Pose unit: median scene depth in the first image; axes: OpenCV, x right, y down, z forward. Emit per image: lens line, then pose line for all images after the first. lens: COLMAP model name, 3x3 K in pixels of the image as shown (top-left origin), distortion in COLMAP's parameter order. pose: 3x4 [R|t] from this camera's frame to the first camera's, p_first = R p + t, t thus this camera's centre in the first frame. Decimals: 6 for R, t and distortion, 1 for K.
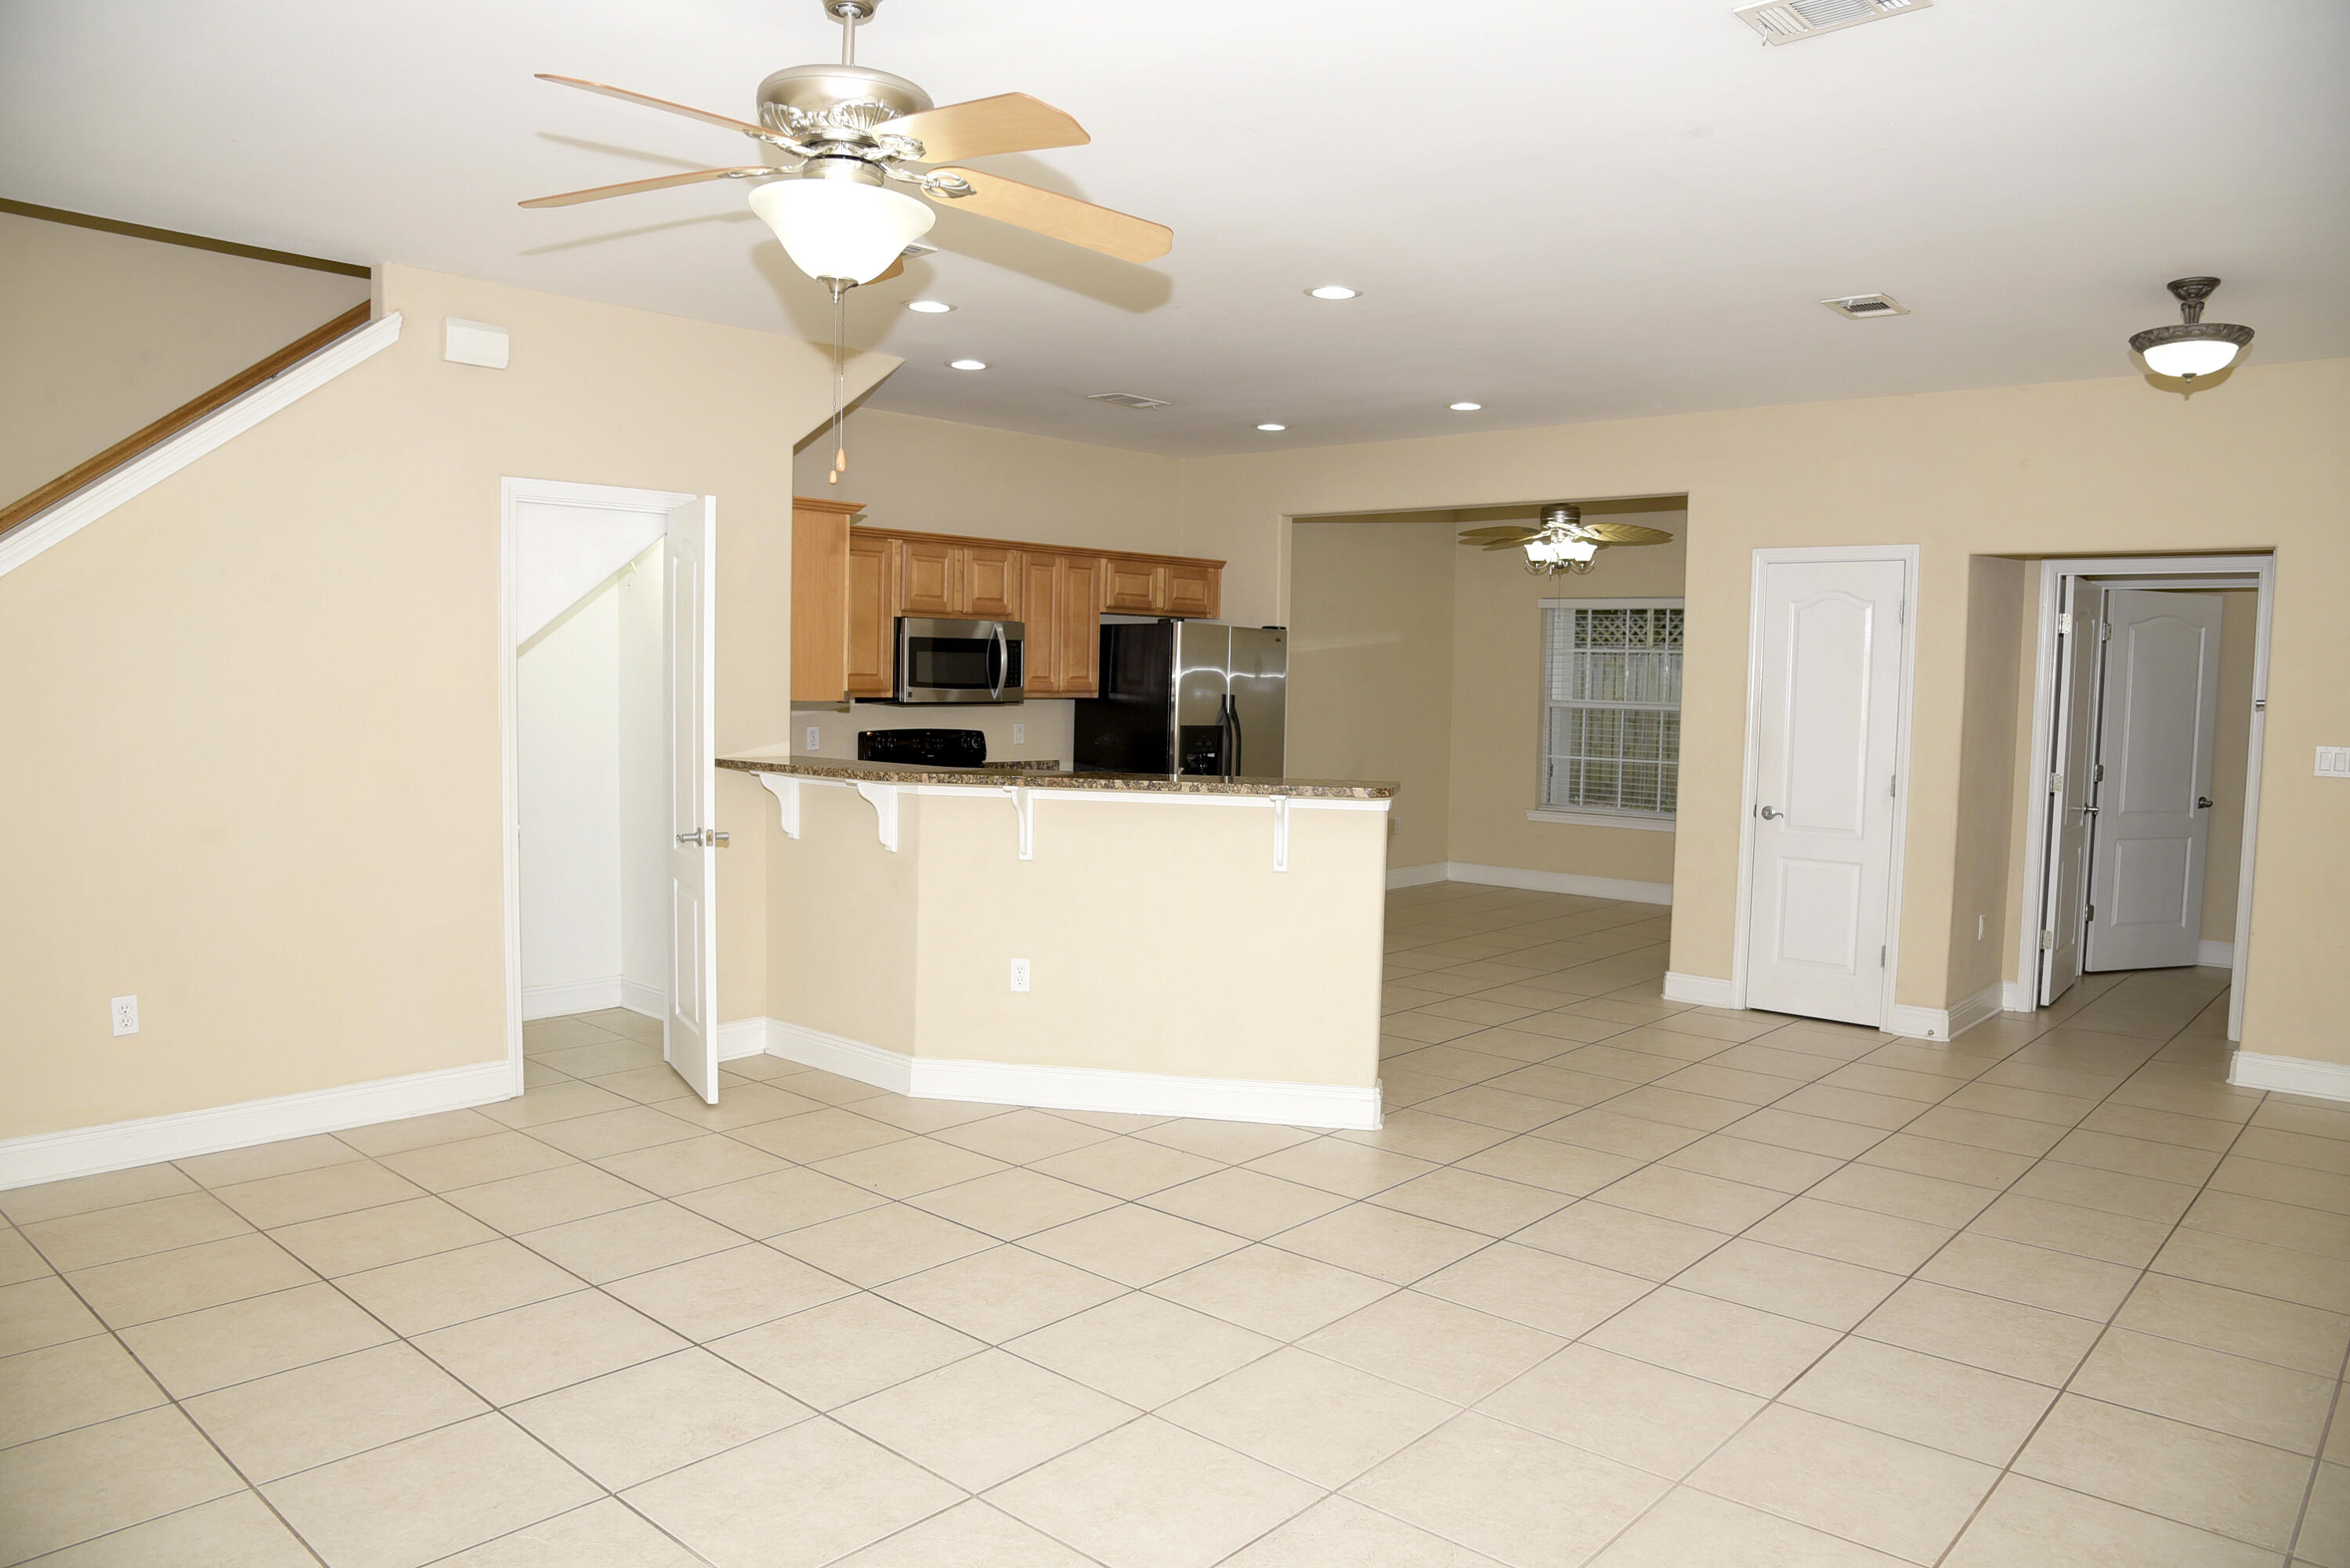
lens RADIAL K [[1566.8, 0, 1175.0], [0, 1566.8, 784.0], [0, 0, 1]] dist [-0.054985, 0.000691]
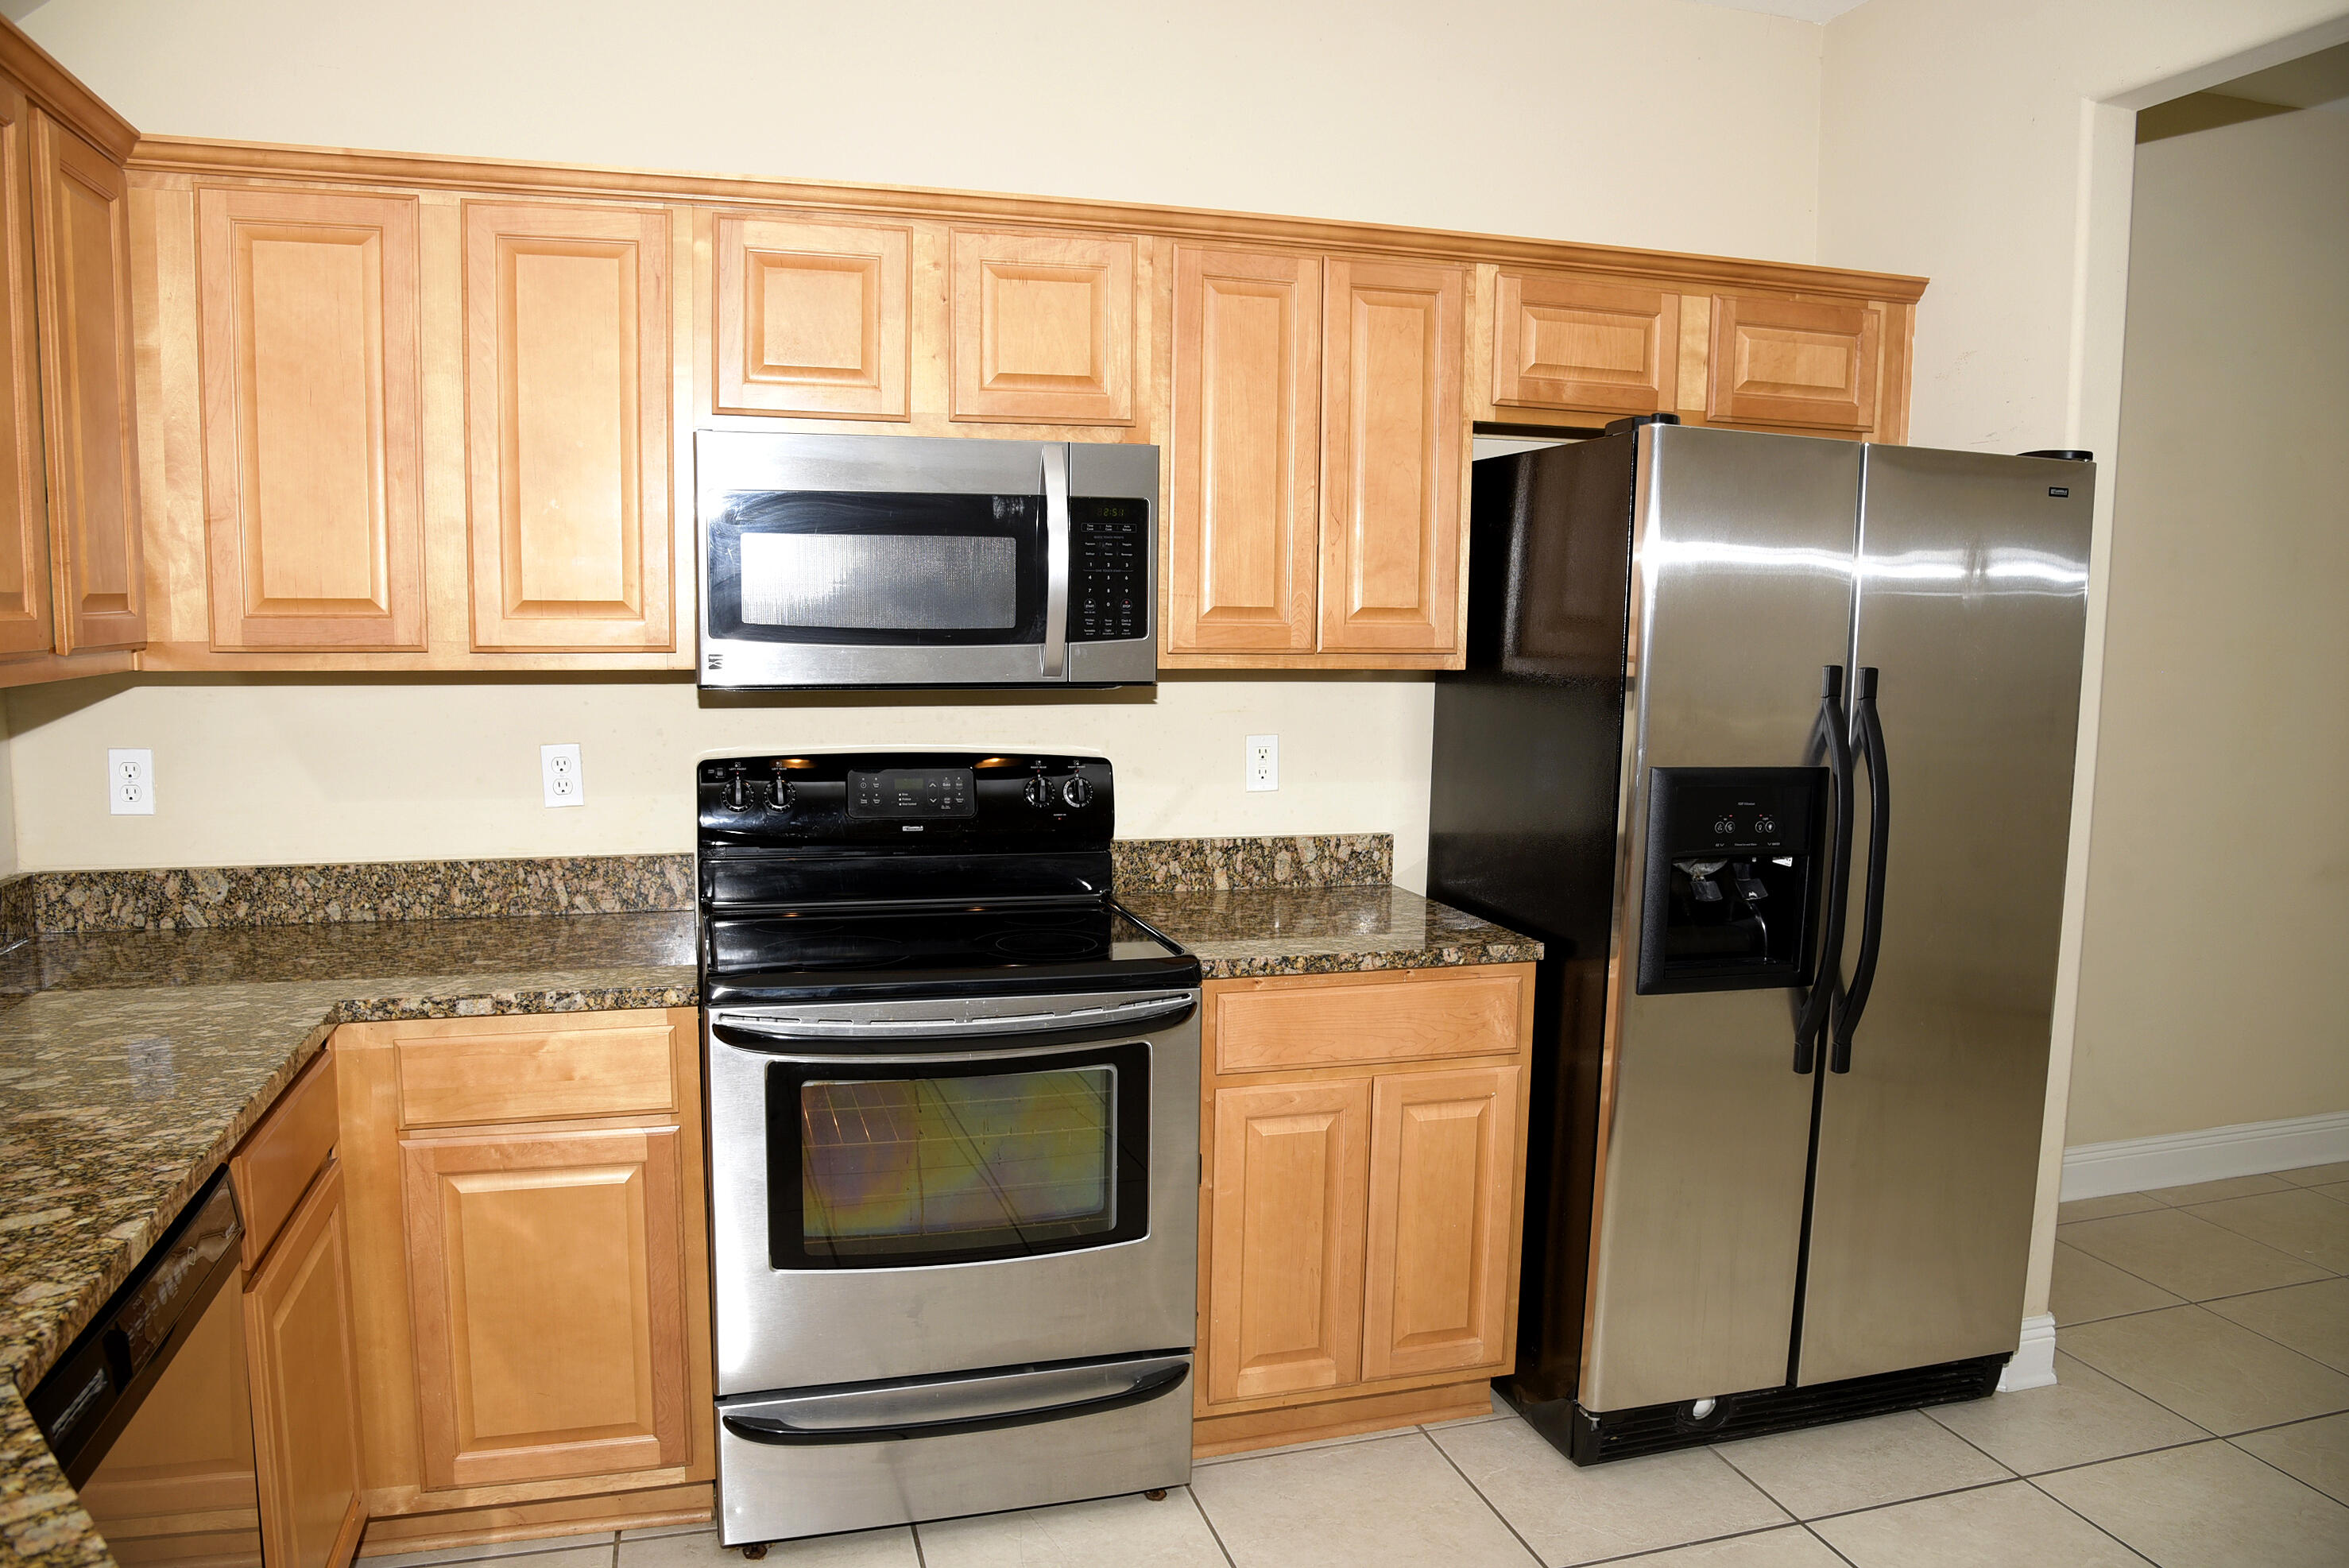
lens RADIAL K [[1566.4, 0, 1174.5], [0, 1566.4, 784.0], [0, 0, 1]] dist [-0.054985, 0.000691]
pose [[0.856614, 0.053169, -0.513211, 0.077112], [-0.033881, 0.998326, 0.046876, -0.044114], [0.514845, -0.022766, 0.856981, 0.671281]]
